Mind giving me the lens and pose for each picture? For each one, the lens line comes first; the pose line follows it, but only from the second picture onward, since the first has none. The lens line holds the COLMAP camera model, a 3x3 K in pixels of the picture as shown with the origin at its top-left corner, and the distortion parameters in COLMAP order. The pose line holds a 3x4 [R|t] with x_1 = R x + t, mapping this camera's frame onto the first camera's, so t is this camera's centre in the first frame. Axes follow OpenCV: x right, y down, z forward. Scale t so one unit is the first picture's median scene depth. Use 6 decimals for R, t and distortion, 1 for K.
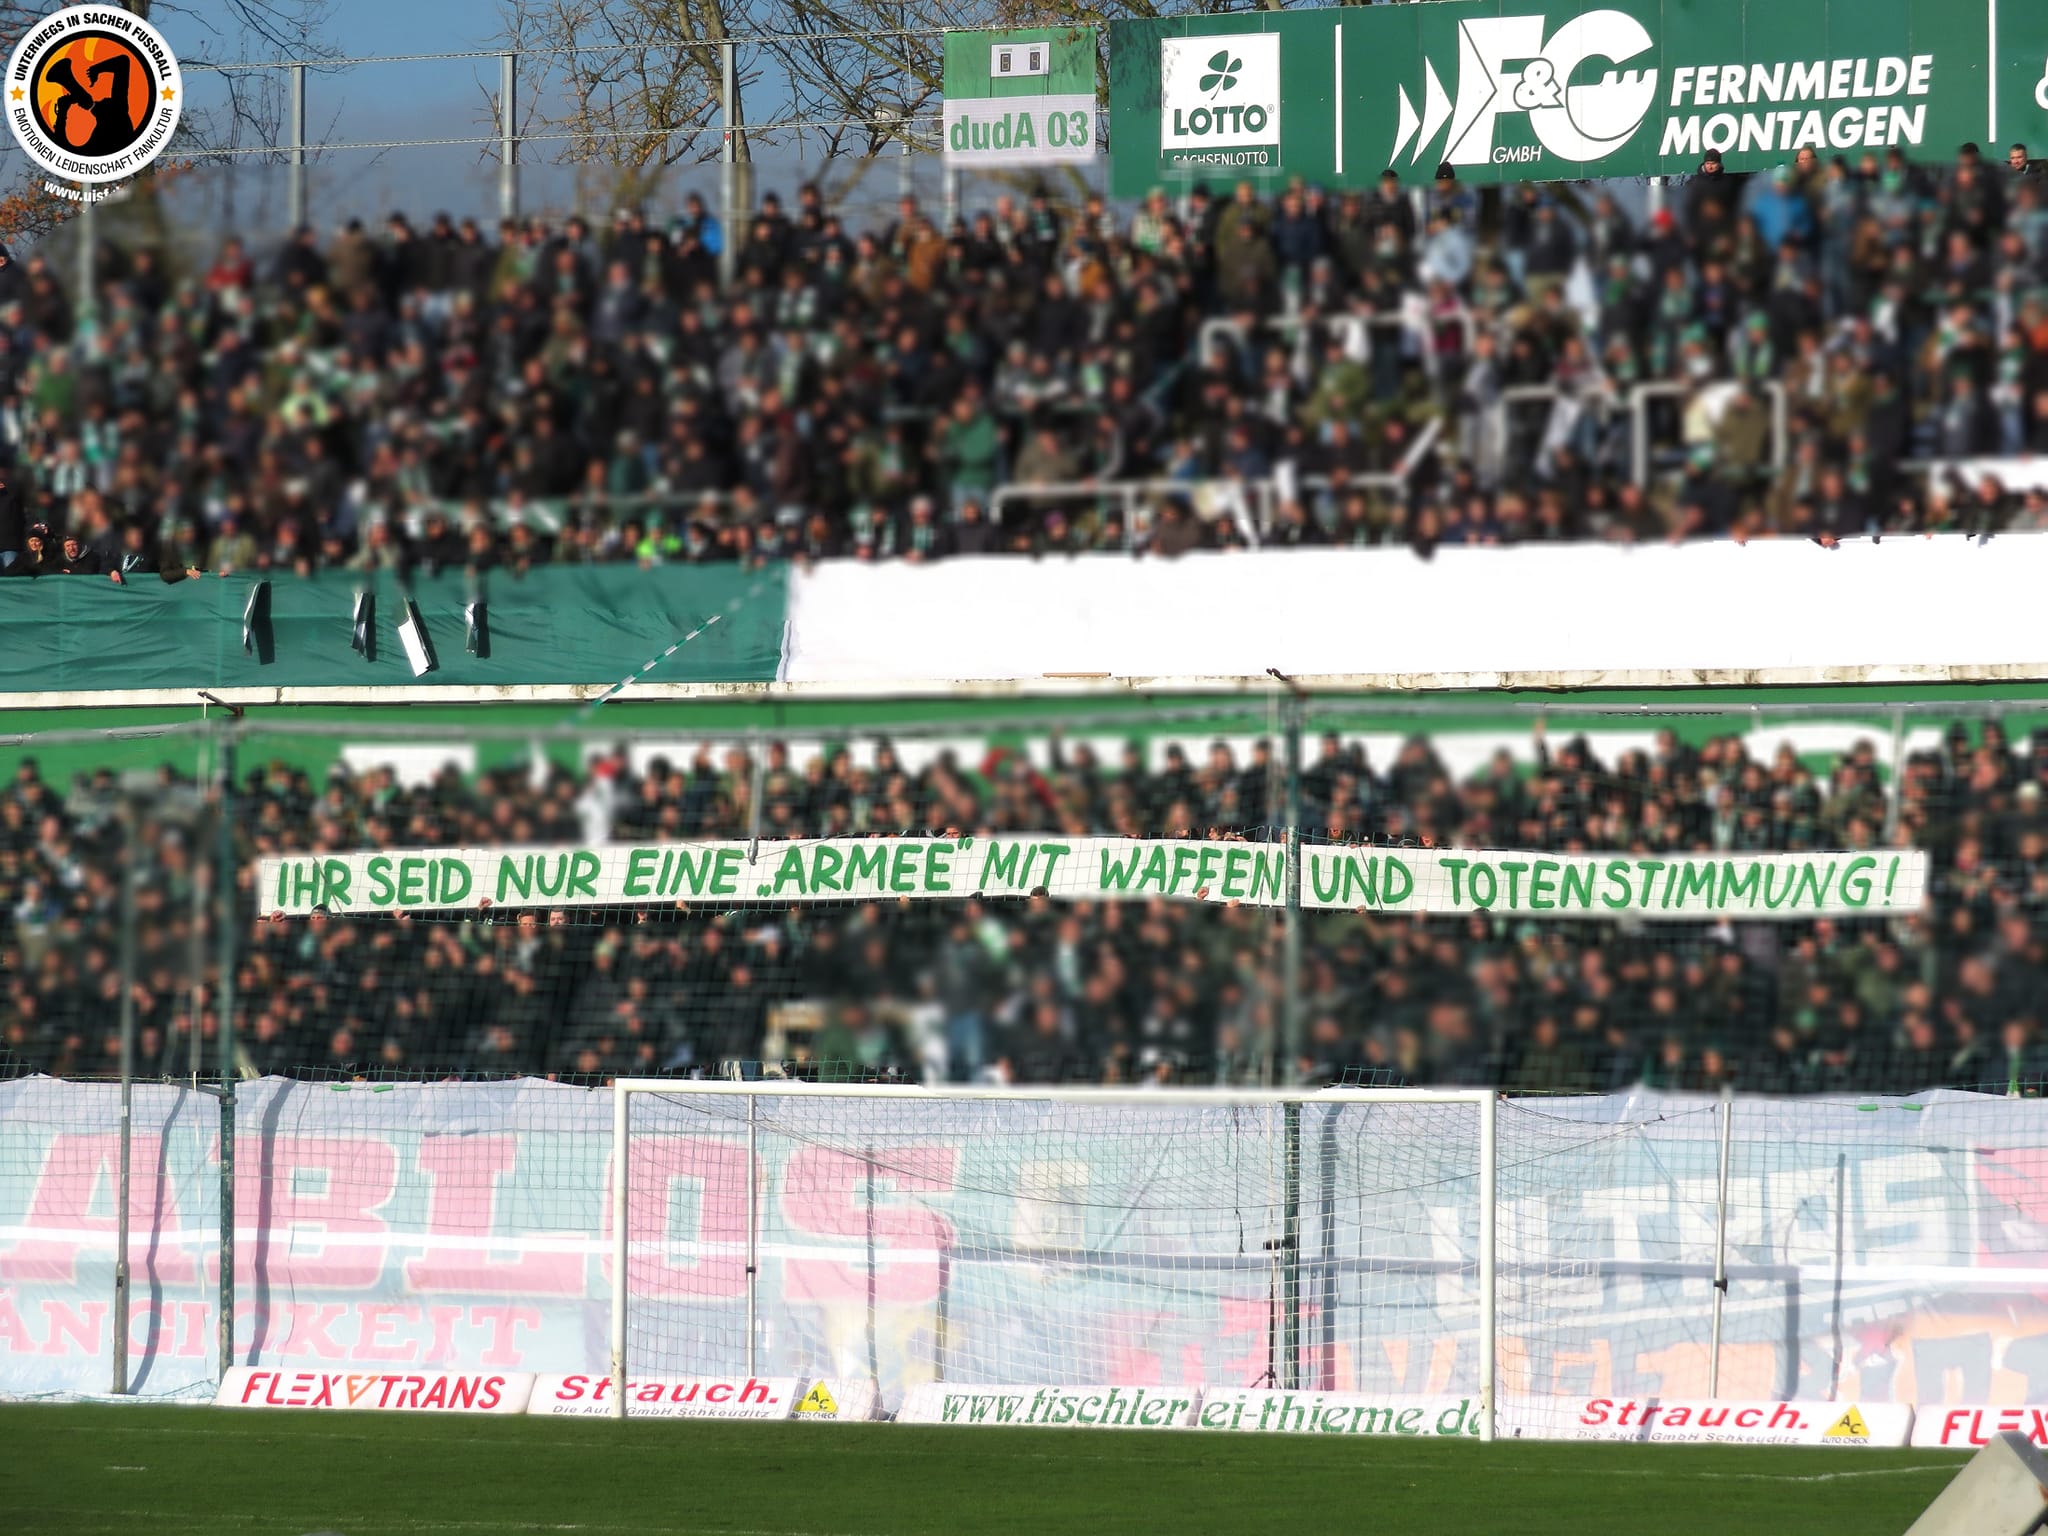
lens RADIAL K [[11500.0, 0, 1024.0], [0, 11500.0, 768.0], [0, 0, 1]] dist [0.118527, 0.492519]
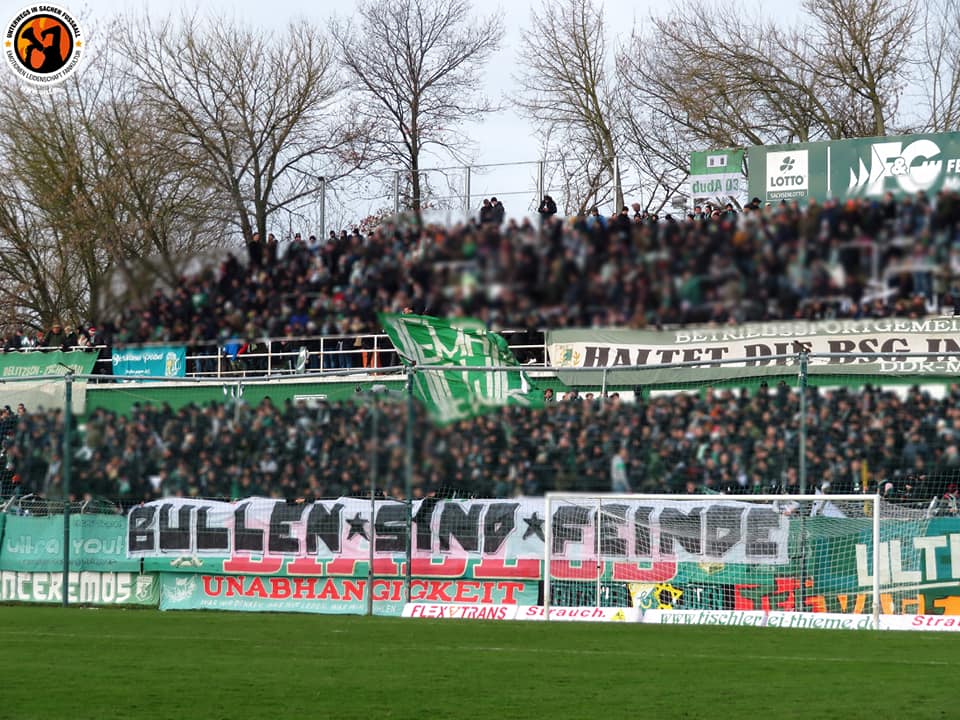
lens RADIAL K [[3494.4, 0, 480.0], [0, 3494.4, 360.0], [0, 0, 1]] dist [-0.000524, -0.323600]
pose [[0.997113, 0.003497, -0.075853, 0.007226], [-0.005789, 0.999533, -0.030019, 0.014657], [0.075713, 0.030371, 0.996667, 0.138763]]
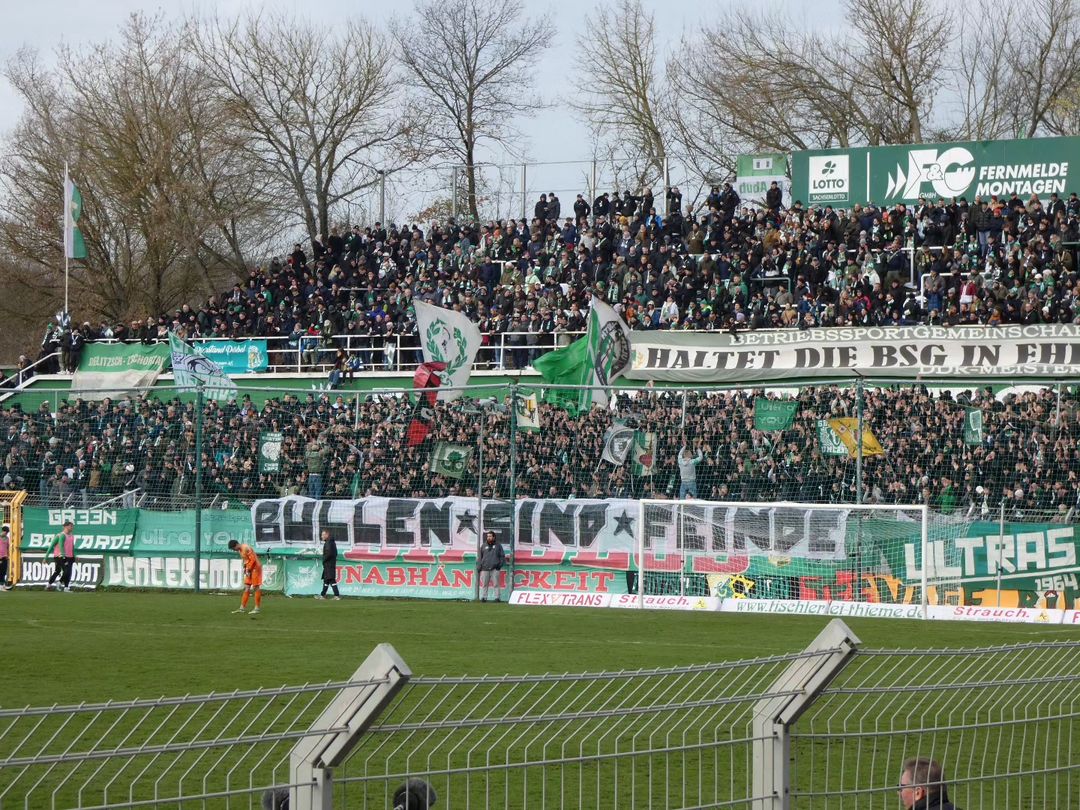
lens RADIAL K [[3944.7, 0, 563.7], [0, 3944.7, 404.3], [0, 0, 1]] dist [0.564221, -2.256226]
pose [[0.999040, 0.006537, -0.043308, -0.007271], [-0.006372, 0.999972, 0.003942, -0.001966], [0.043333, -0.003663, 0.999054, -0.046838]]
